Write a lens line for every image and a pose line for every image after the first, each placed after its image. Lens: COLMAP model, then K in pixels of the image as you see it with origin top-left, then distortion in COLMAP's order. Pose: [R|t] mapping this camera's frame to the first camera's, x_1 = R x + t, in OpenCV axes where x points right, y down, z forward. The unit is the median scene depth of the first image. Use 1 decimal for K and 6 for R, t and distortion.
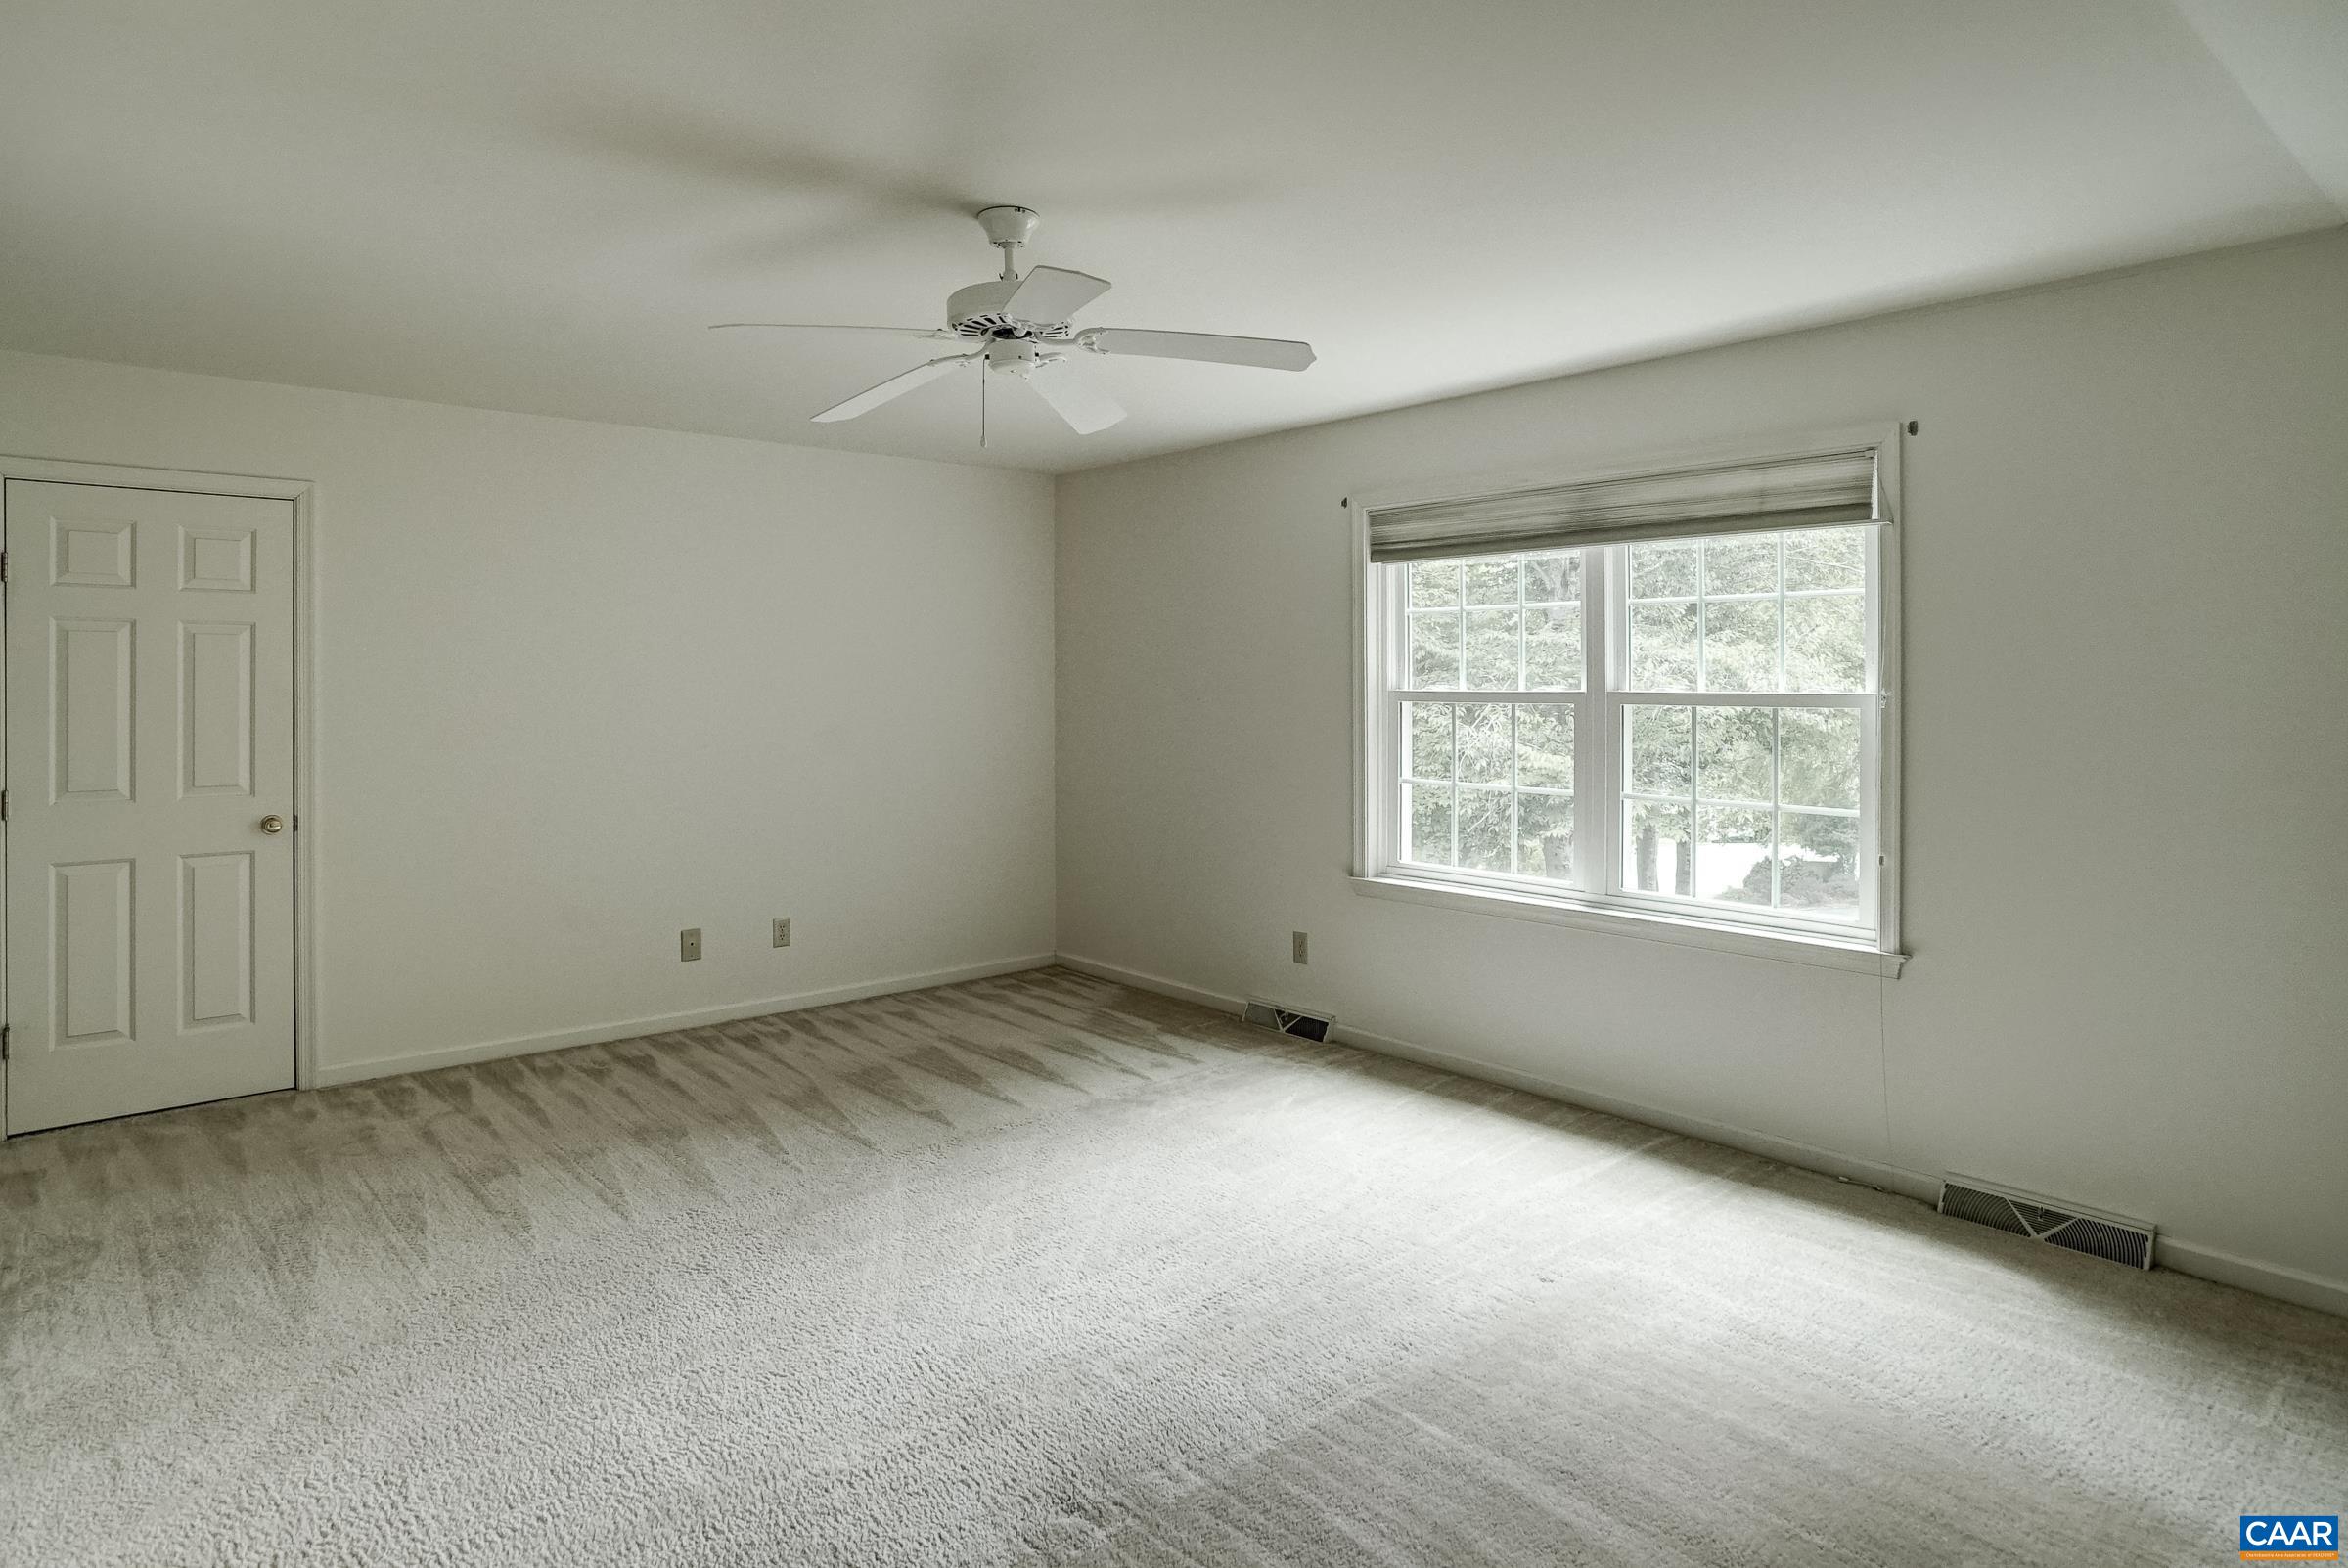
lens RADIAL K [[1296.9, 0, 1134.9], [0, 1296.9, 705.3], [0, 0, 1]] dist [-0.027716, 0.001693]
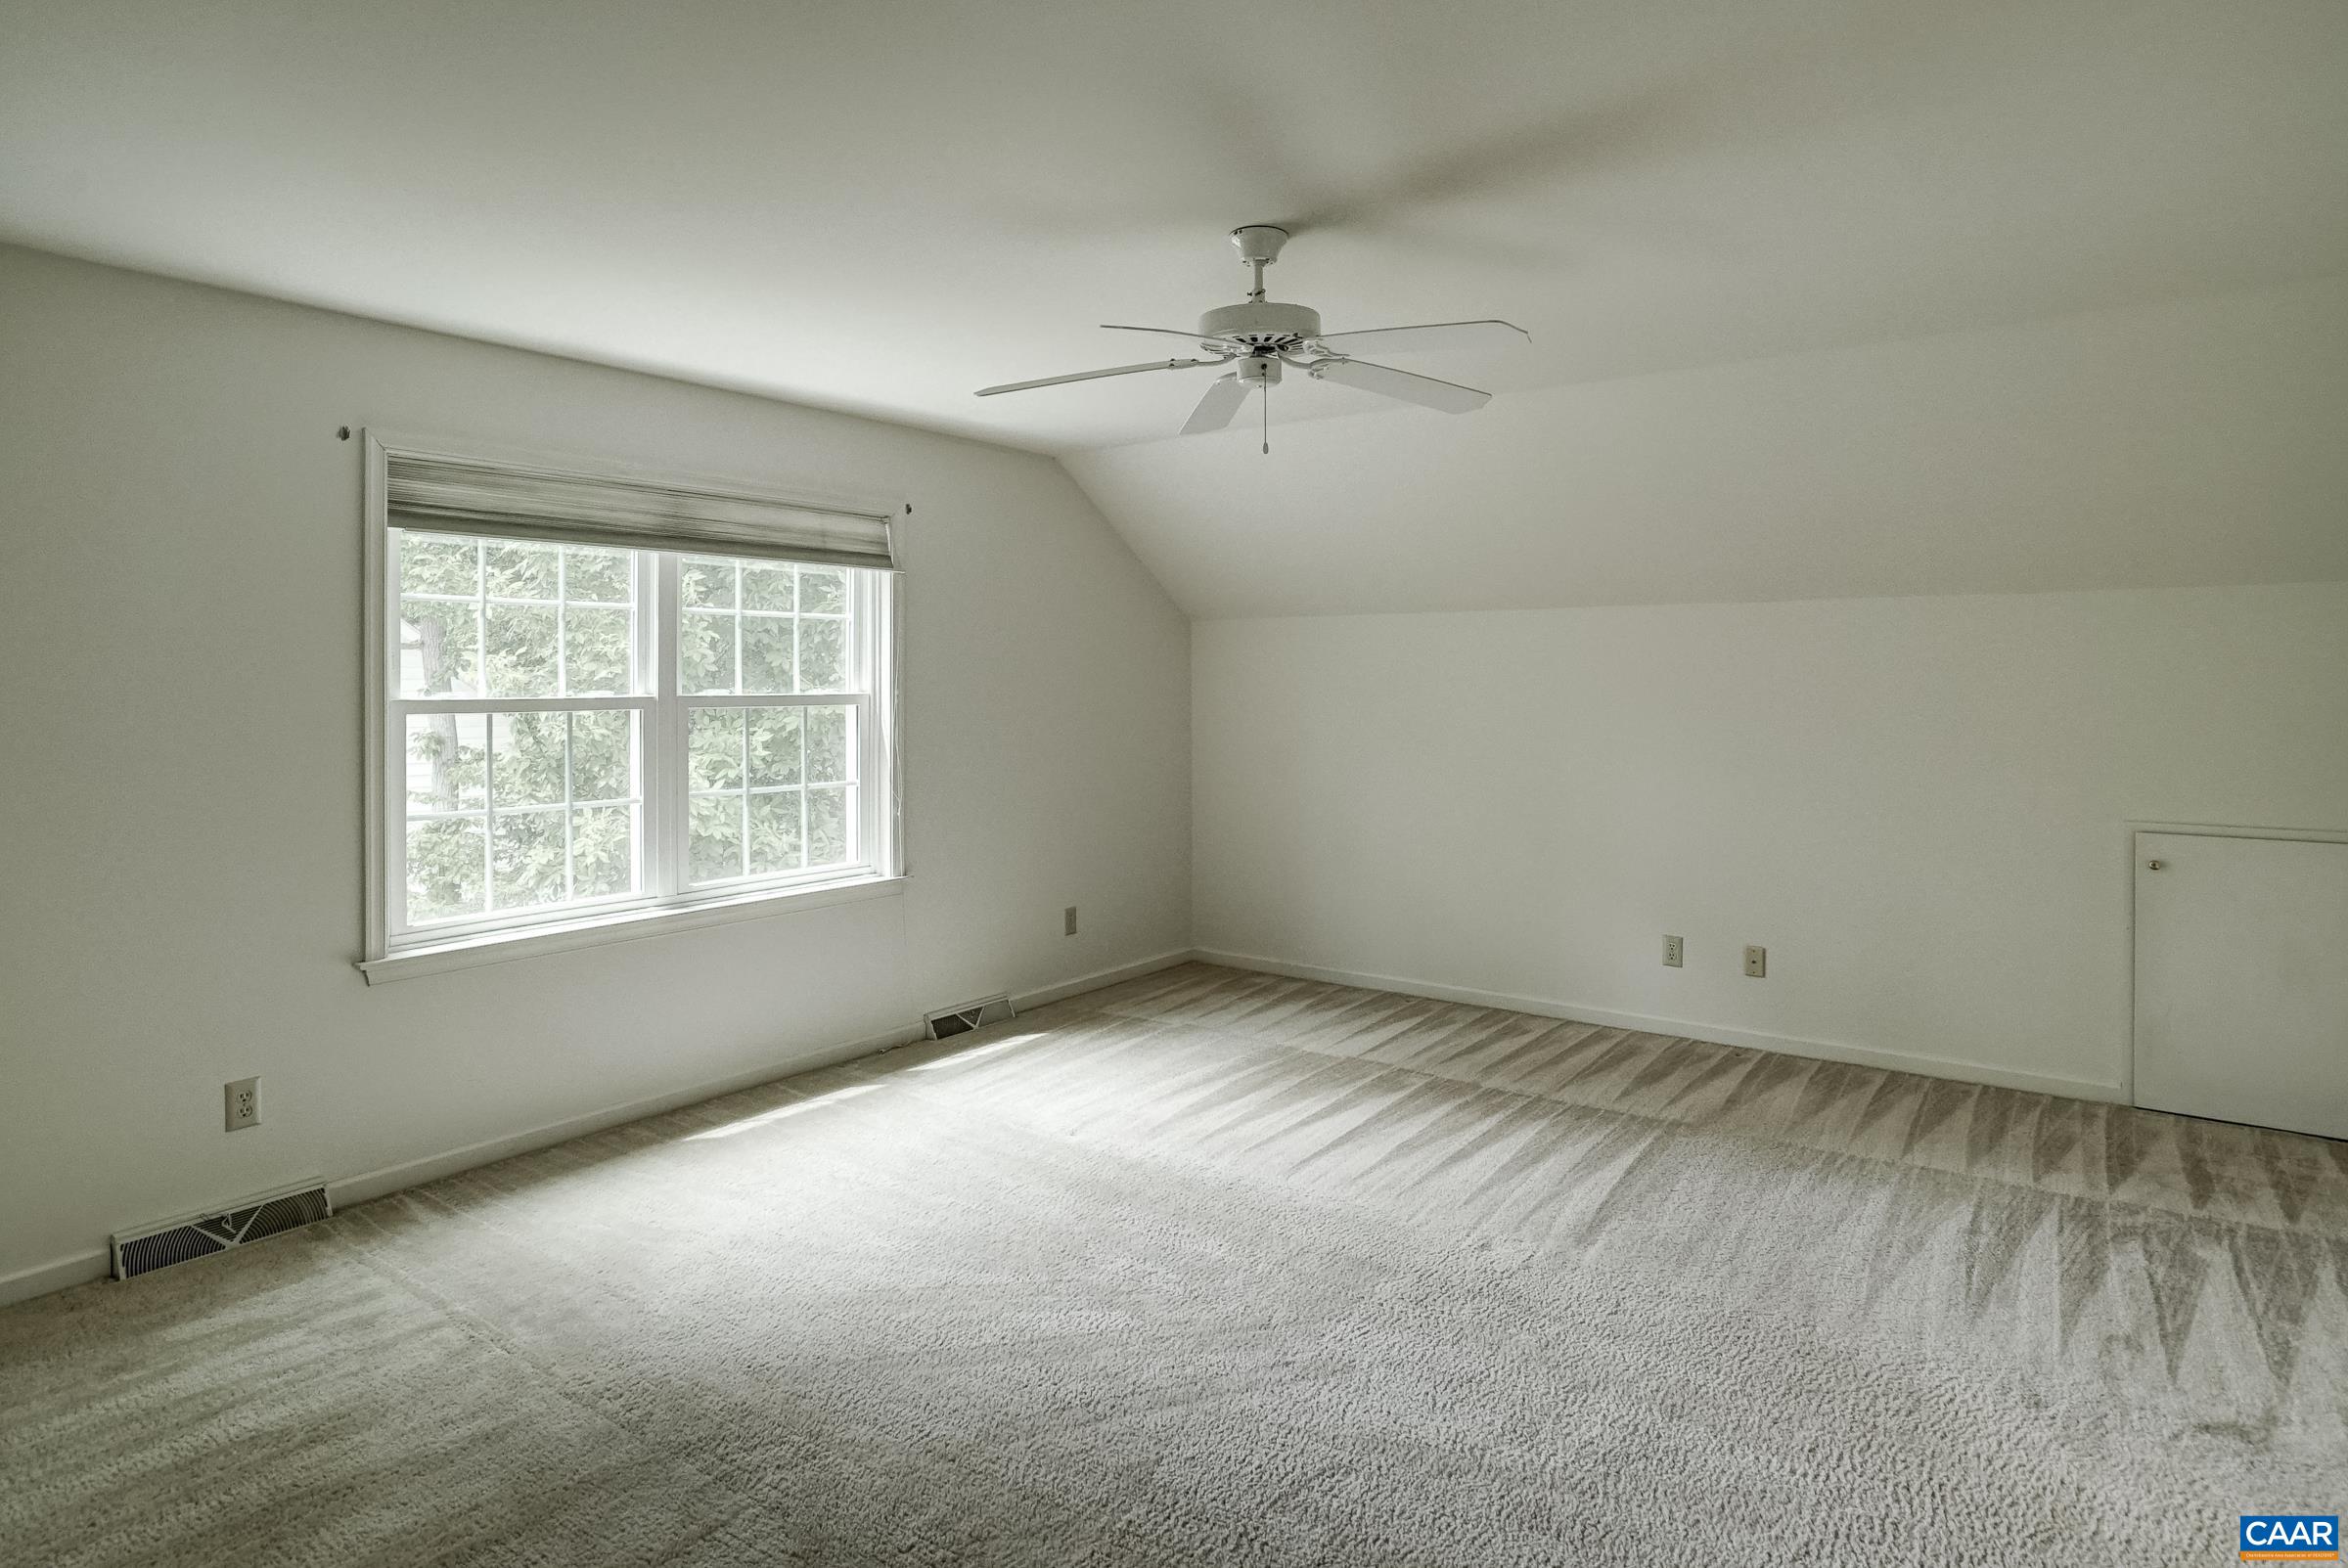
lens RADIAL K [[1296.9, 0, 1134.9], [0, 1296.9, 705.3], [0, 0, 1]] dist [-0.027716, 0.001693]
pose [[-0.199229, -0.014986, 0.979838, -0.671560], [0.025791, 0.999457, 0.020531, -0.014071], [-0.979613, 0.029361, -0.198735, 0.801406]]
